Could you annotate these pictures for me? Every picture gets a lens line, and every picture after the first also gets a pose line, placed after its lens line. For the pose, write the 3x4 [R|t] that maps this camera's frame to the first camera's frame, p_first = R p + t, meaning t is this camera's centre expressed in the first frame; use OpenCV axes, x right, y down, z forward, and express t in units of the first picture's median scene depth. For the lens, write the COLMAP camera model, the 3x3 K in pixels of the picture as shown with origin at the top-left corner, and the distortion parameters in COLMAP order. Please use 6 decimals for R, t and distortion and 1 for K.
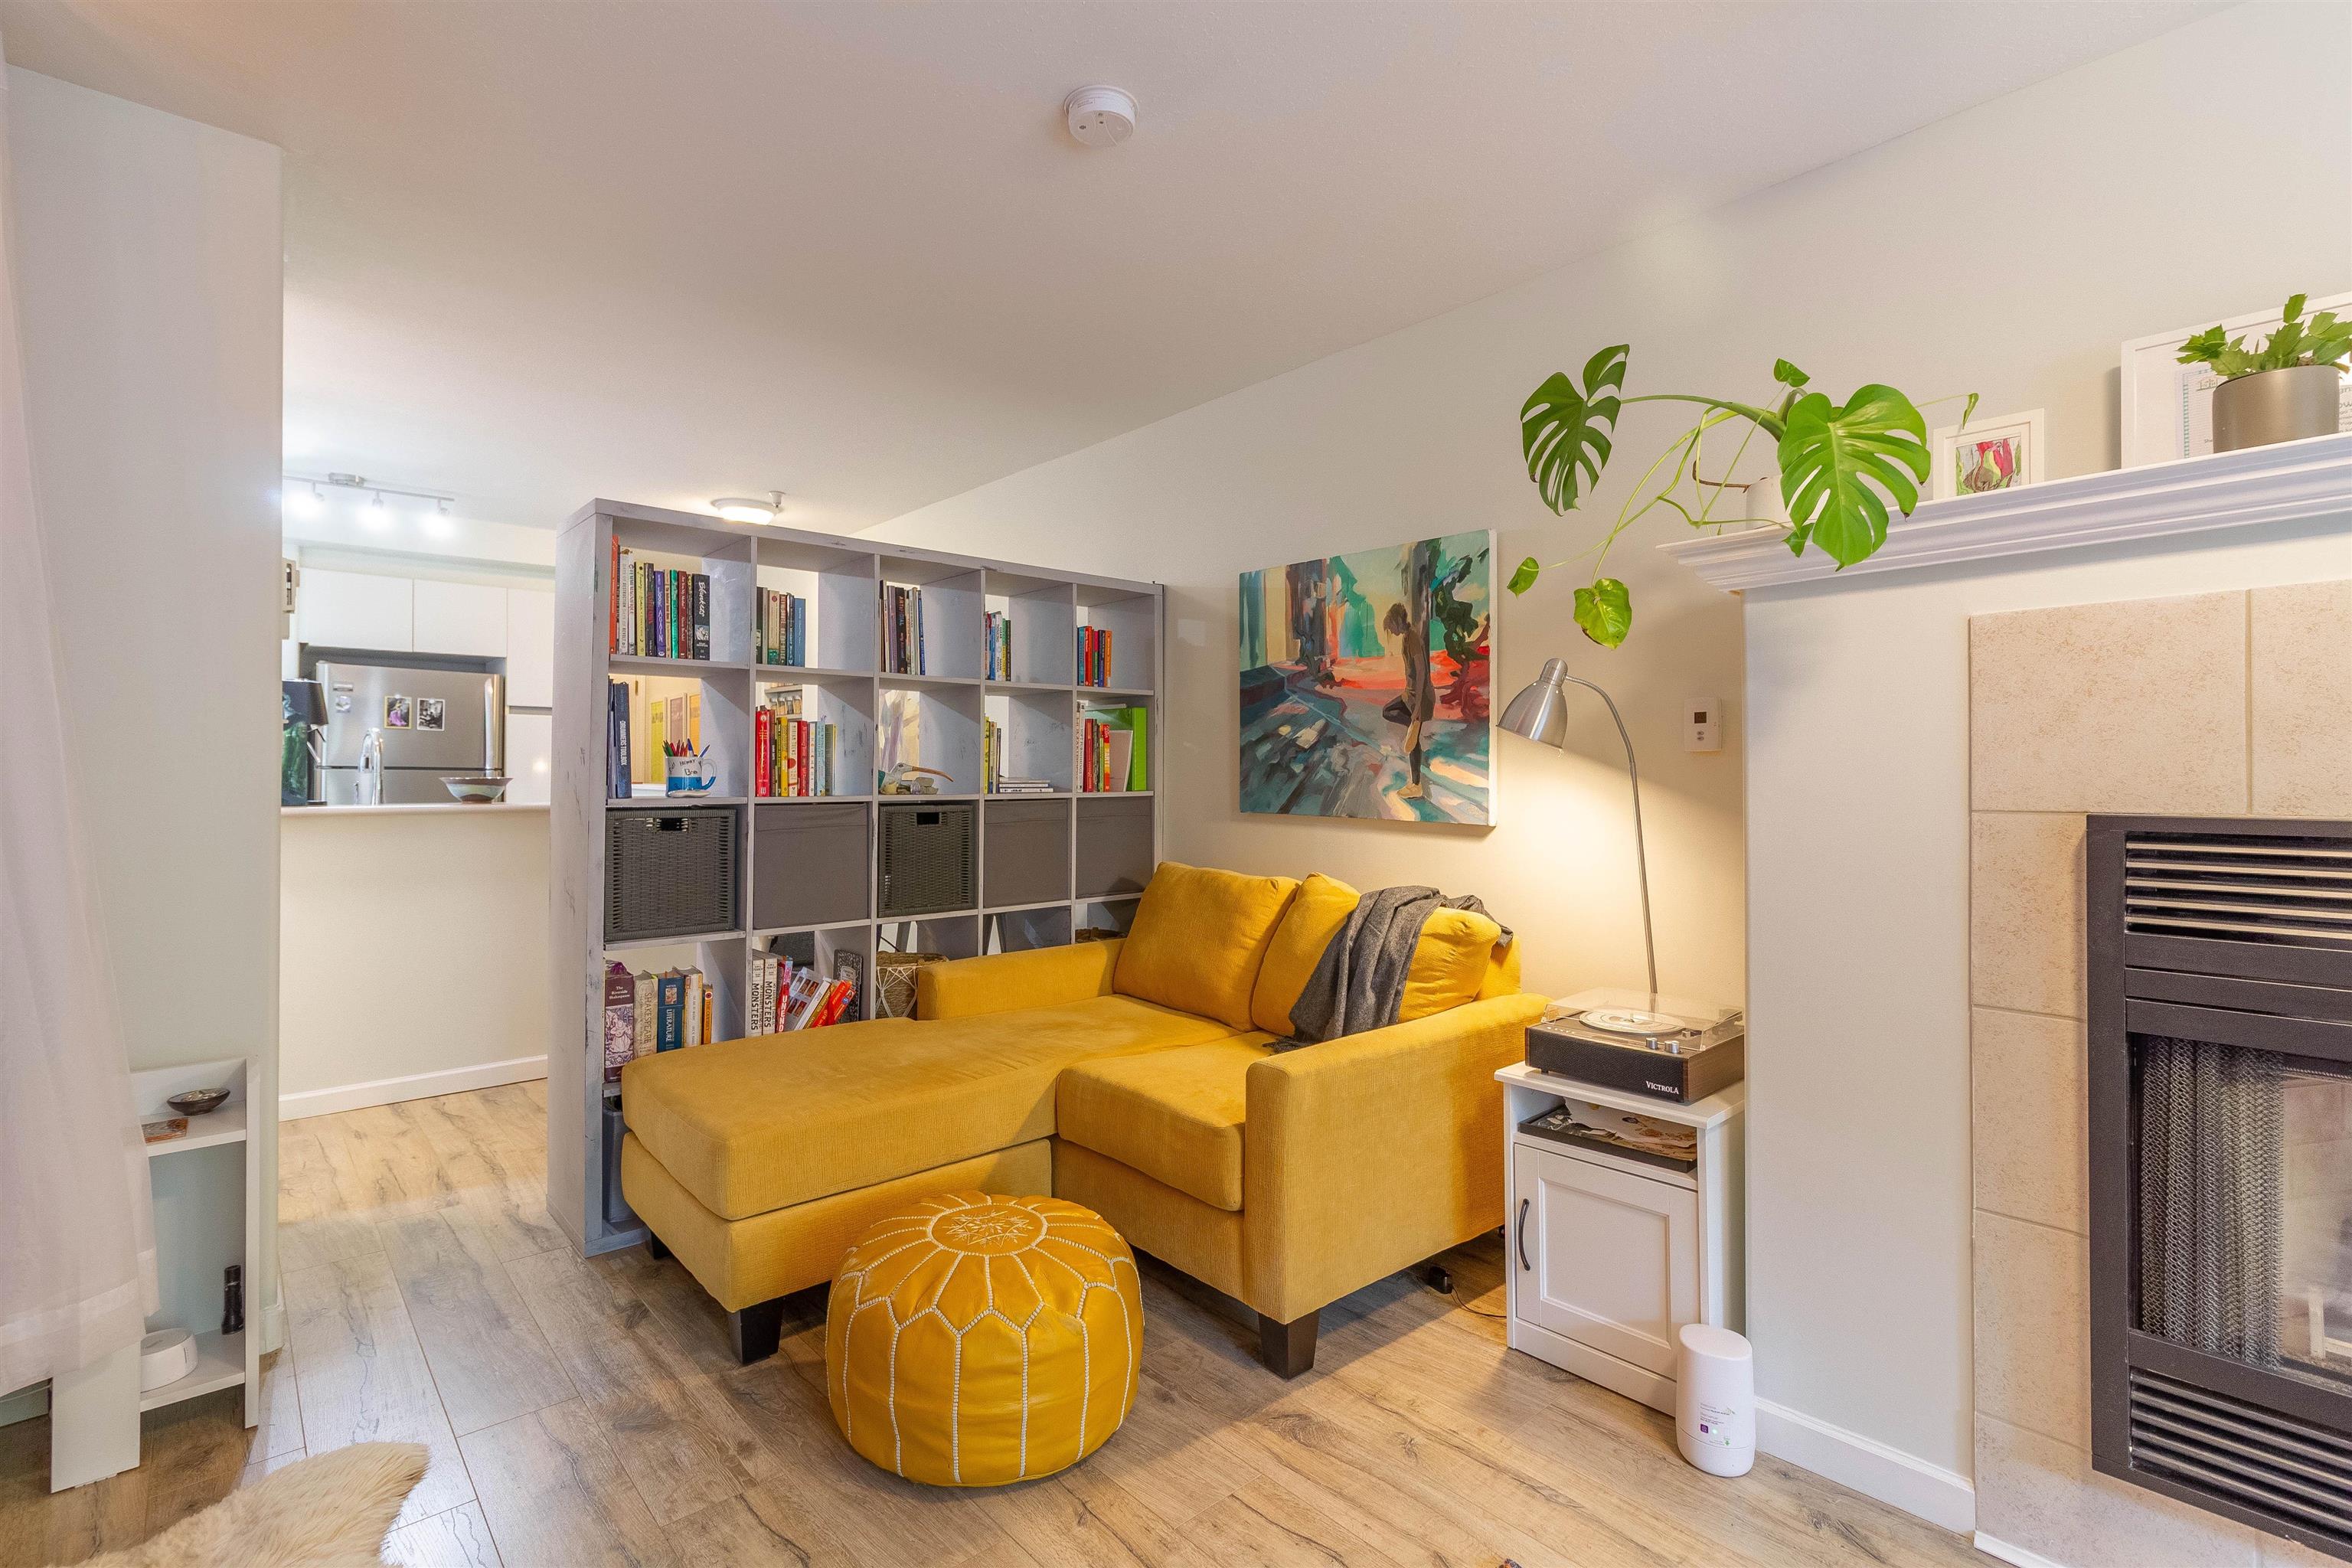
lens RADIAL K [[1080.7, 0, 1178.0], [0, 1080.7, 760.8], [0, 0, 1]] dist [0.001431, 0.000077]
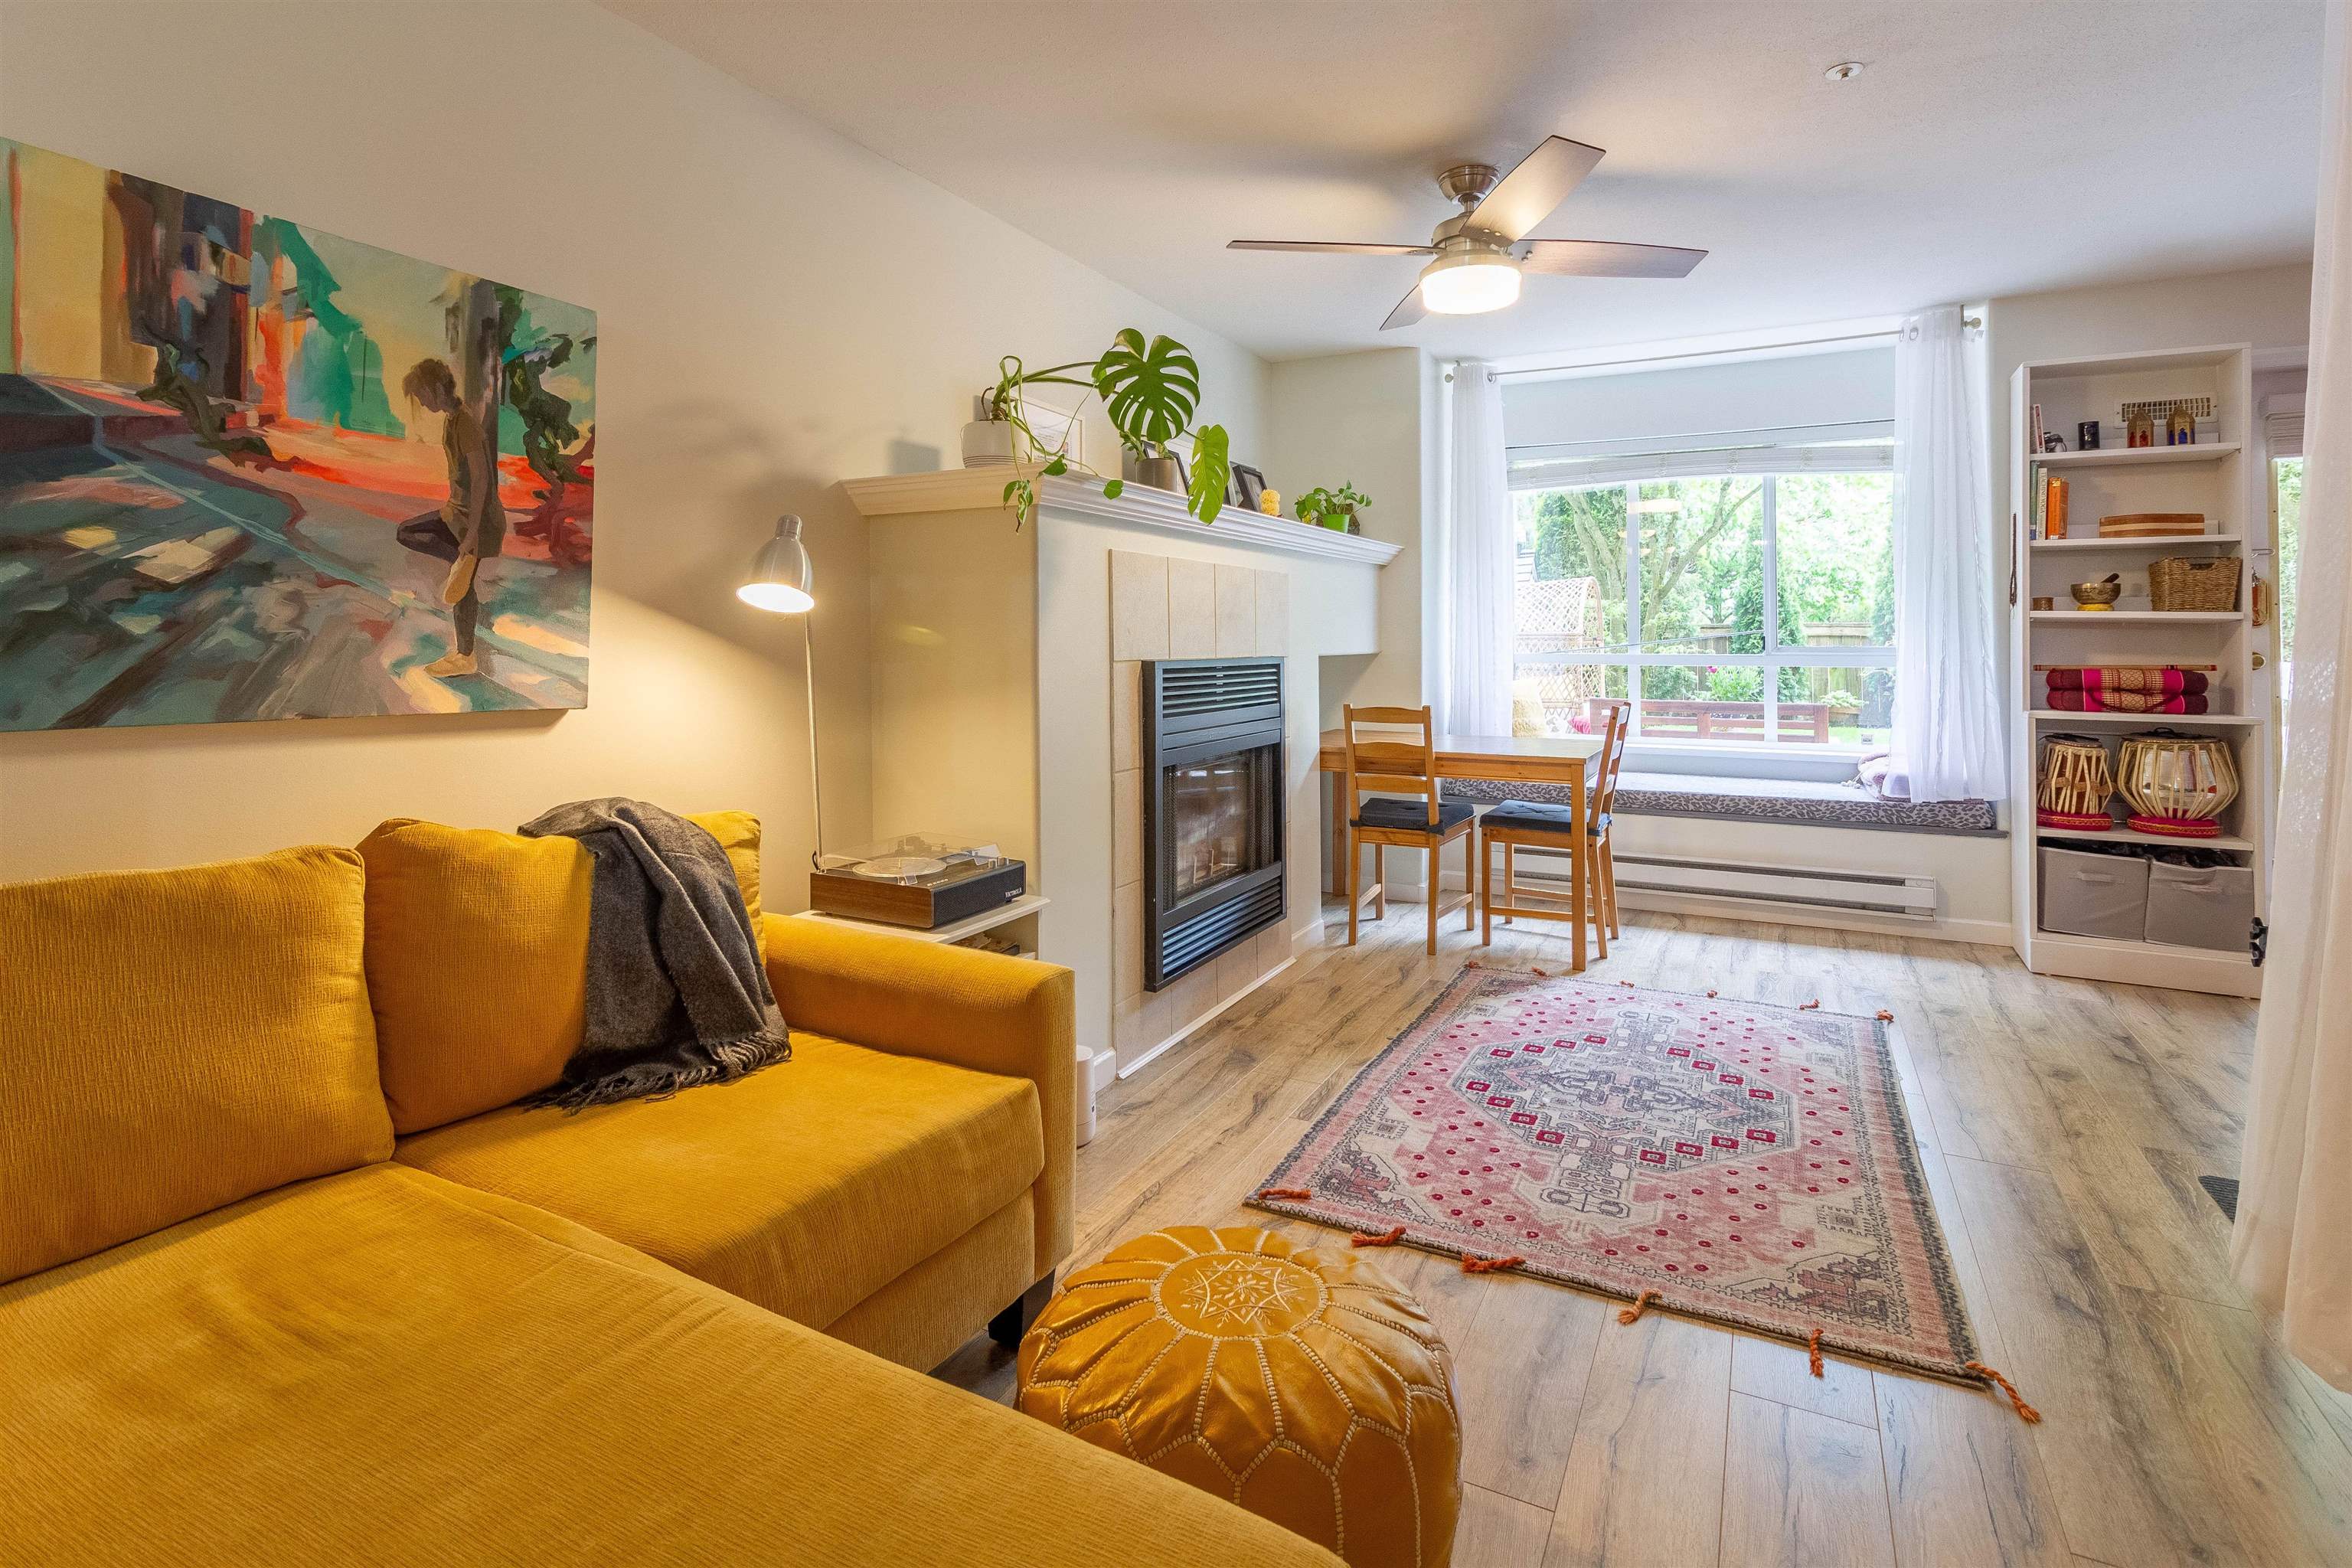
lens RADIAL K [[1115.0, 0, 1193.1], [0, 1115.0, 618.1], [0, 0, 1]] dist [0.001085, 0.000387]
pose [[-0.352204, 0.019172, 0.935727, -0.558850], [-0.013754, 0.999576, -0.025657, 0.011541], [-0.935822, -0.021907, -0.351791, 0.850959]]
